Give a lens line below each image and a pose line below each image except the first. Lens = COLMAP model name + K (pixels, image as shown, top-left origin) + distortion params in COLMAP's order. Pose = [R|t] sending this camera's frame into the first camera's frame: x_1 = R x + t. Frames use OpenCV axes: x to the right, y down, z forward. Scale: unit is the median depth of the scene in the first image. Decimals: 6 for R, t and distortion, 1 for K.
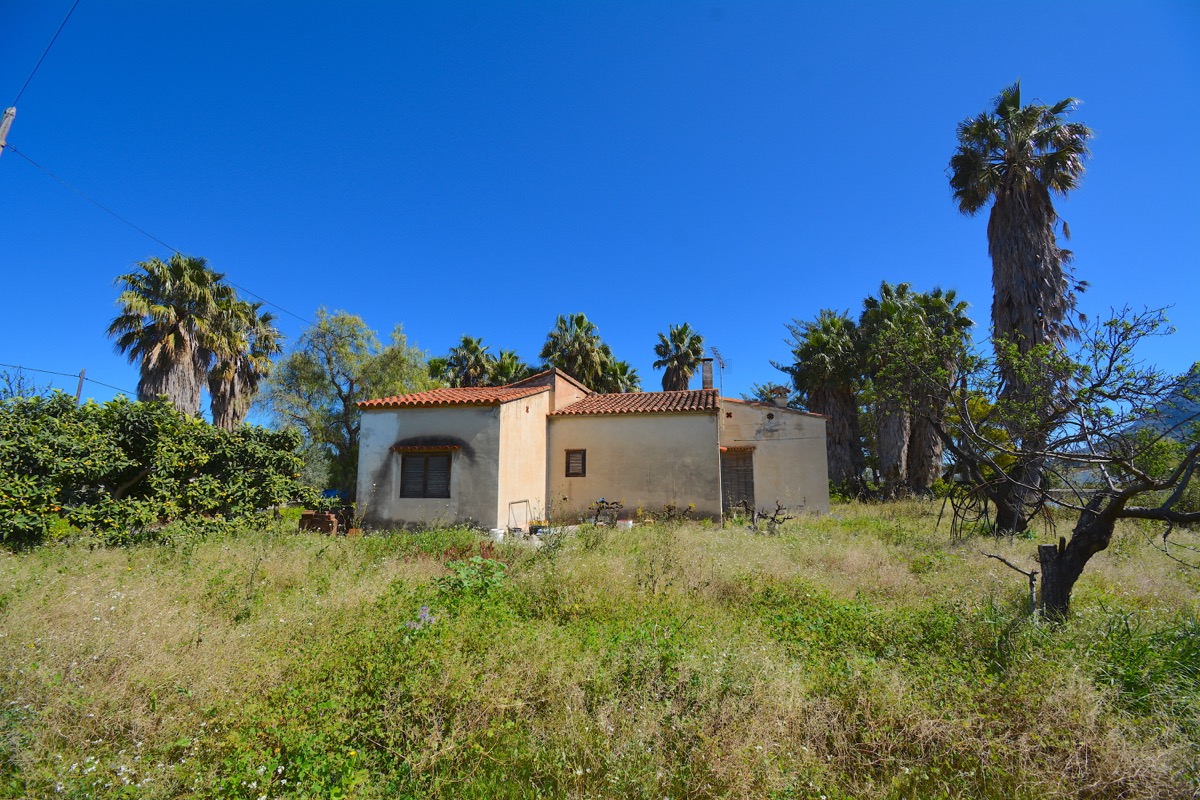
lens RADIAL K [[529.1, 0, 605.6], [0, 529.1, 404.0], [0, 0, 1]] dist [0.025103, -0.028453]
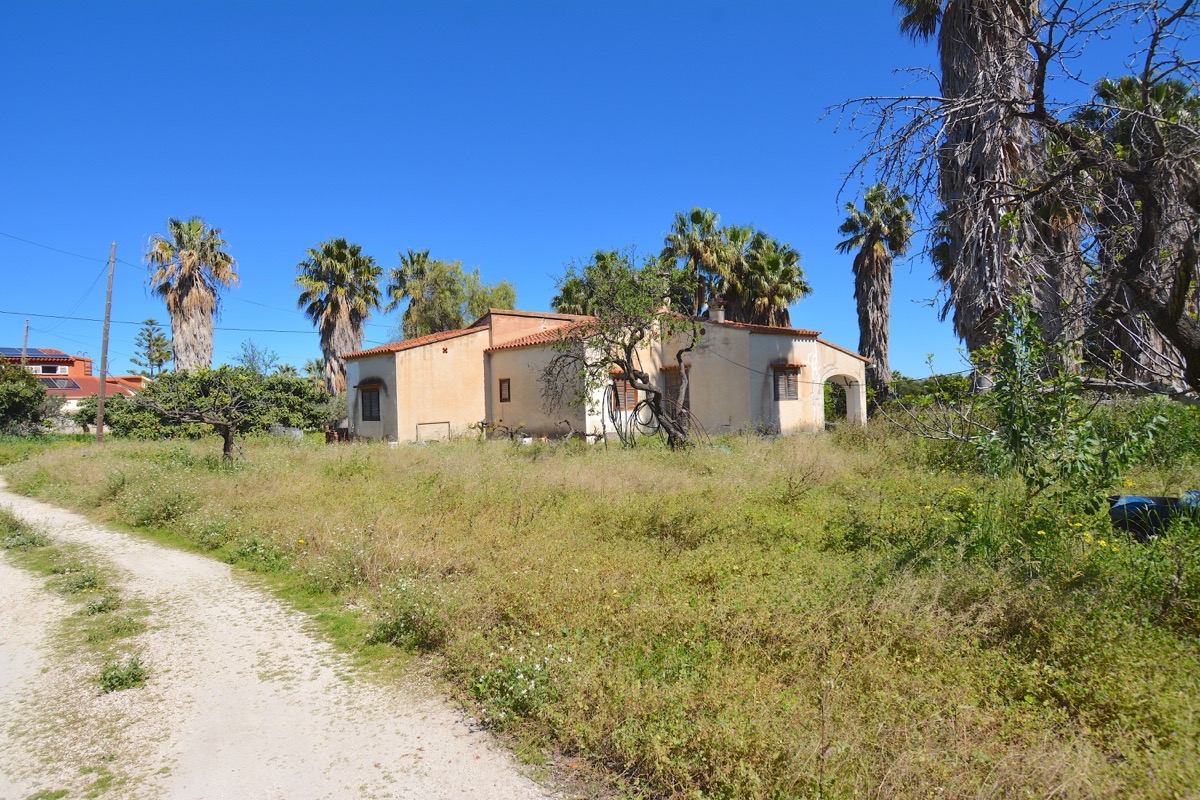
lens RADIAL K [[716.1, 0, 600.0], [0, 716.1, 400.0], [0, 0, 1]] dist [0.018144, -0.030839]
pose [[0.823385, -0.026480, -0.566865, 1.038582], [0.108559, 0.987812, 0.111542, -0.022107], [0.557002, -0.153381, 0.816225, -0.185566]]
